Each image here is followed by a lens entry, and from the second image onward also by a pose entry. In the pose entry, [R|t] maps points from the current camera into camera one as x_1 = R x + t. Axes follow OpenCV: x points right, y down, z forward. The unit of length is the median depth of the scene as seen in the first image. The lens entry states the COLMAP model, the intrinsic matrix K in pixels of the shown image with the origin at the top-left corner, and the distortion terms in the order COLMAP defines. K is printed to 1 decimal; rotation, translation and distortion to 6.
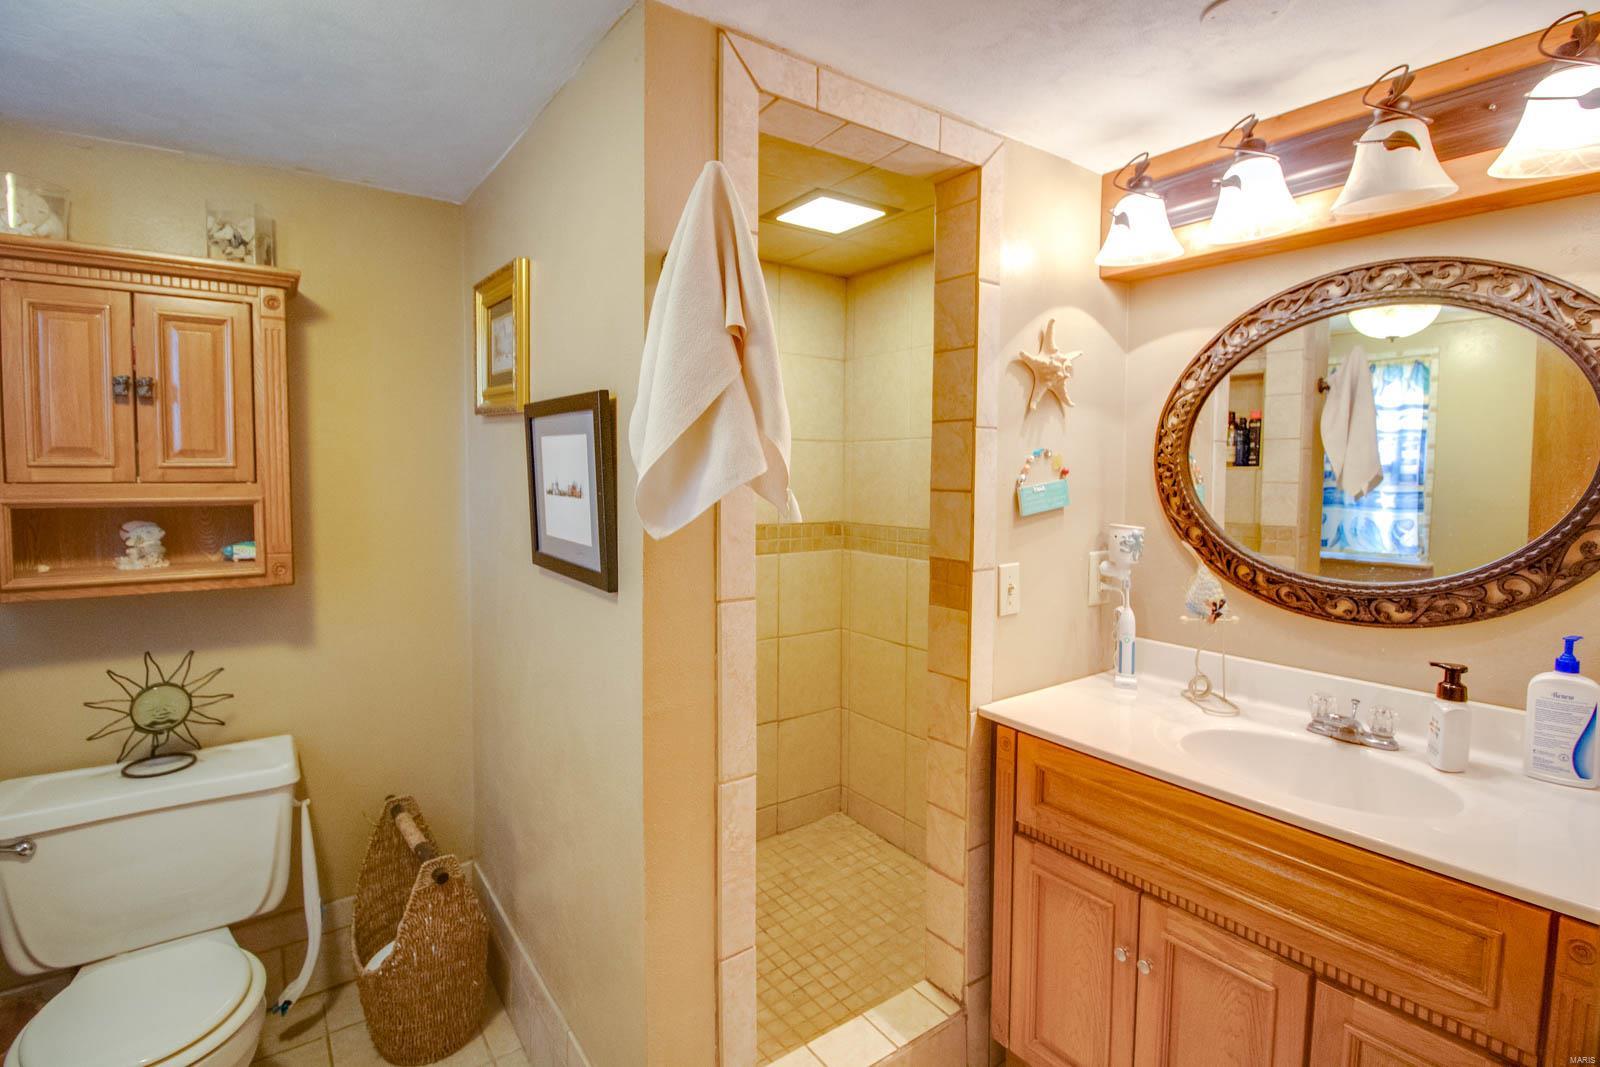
lens RADIAL K [[765.0, 0, 802.9], [0, 765.0, 510.5], [0, 0, 1]] dist [0.012926, -0.020152]
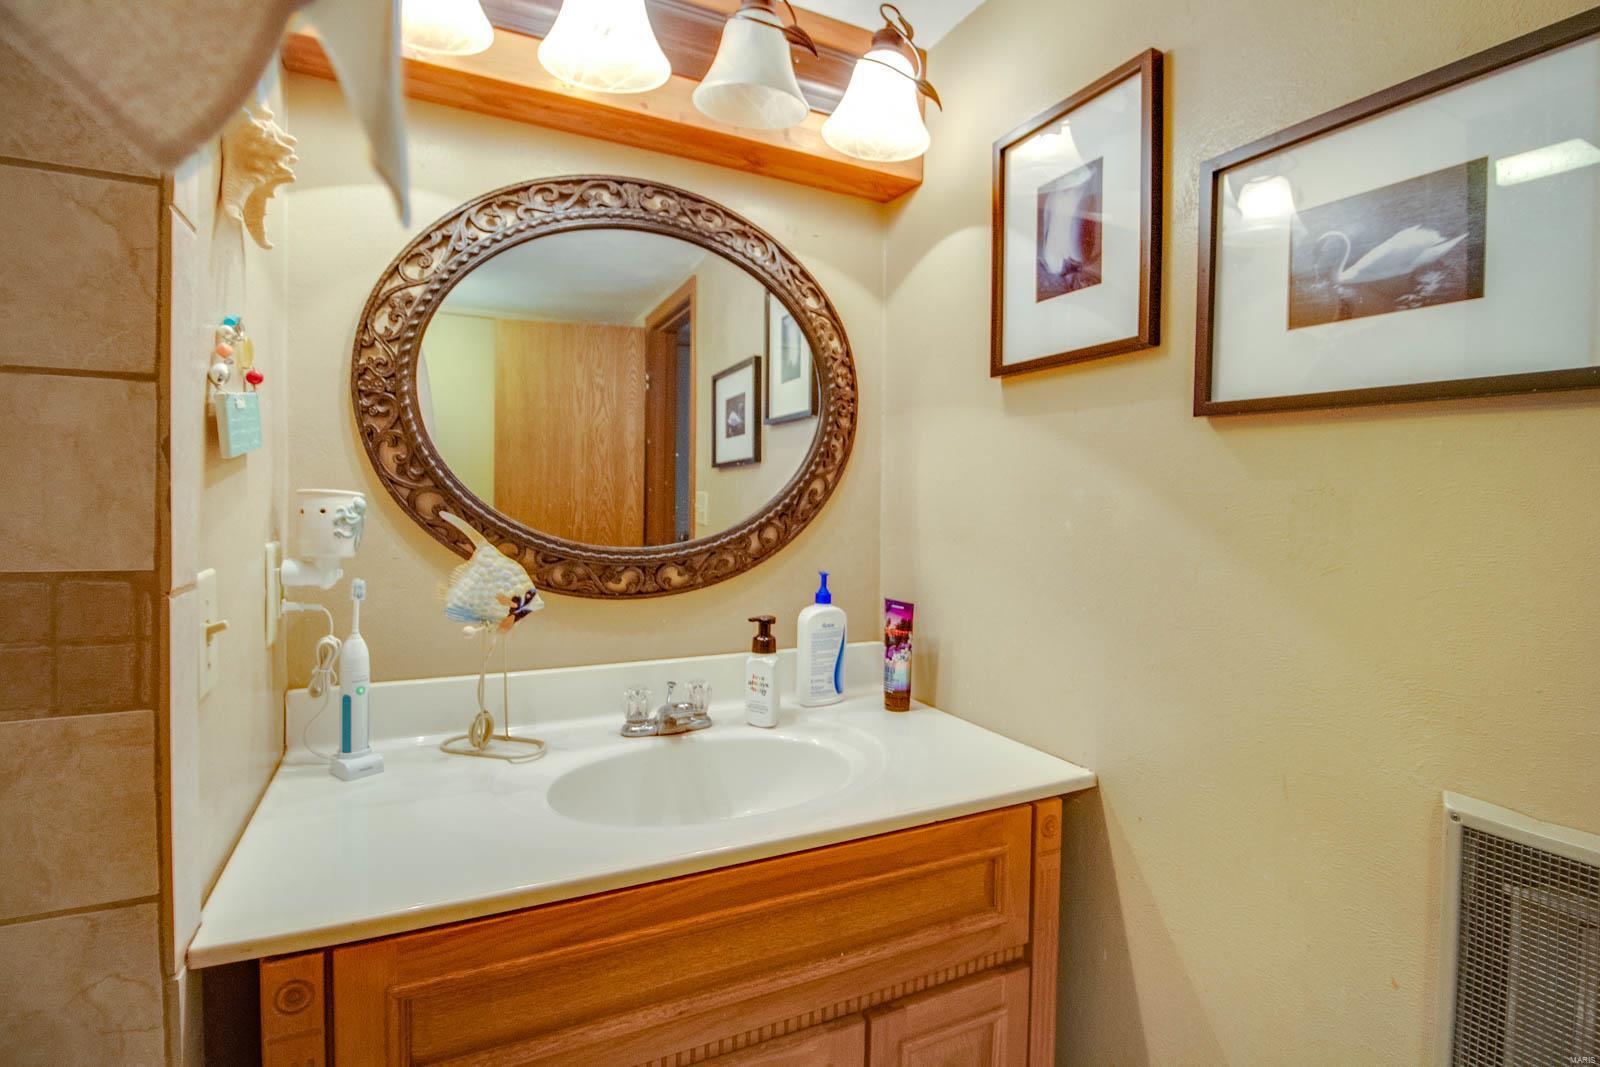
lens RADIAL K [[765.0, 0, 802.9], [0, 765.0, 510.5], [0, 0, 1]] dist [0.012926, -0.020152]
pose [[0.168433, -0.016934, 0.985568, -0.088767], [0.039163, 0.999178, 0.010475, 0.047349], [-0.984935, 0.036833, 0.168958, 0.642655]]
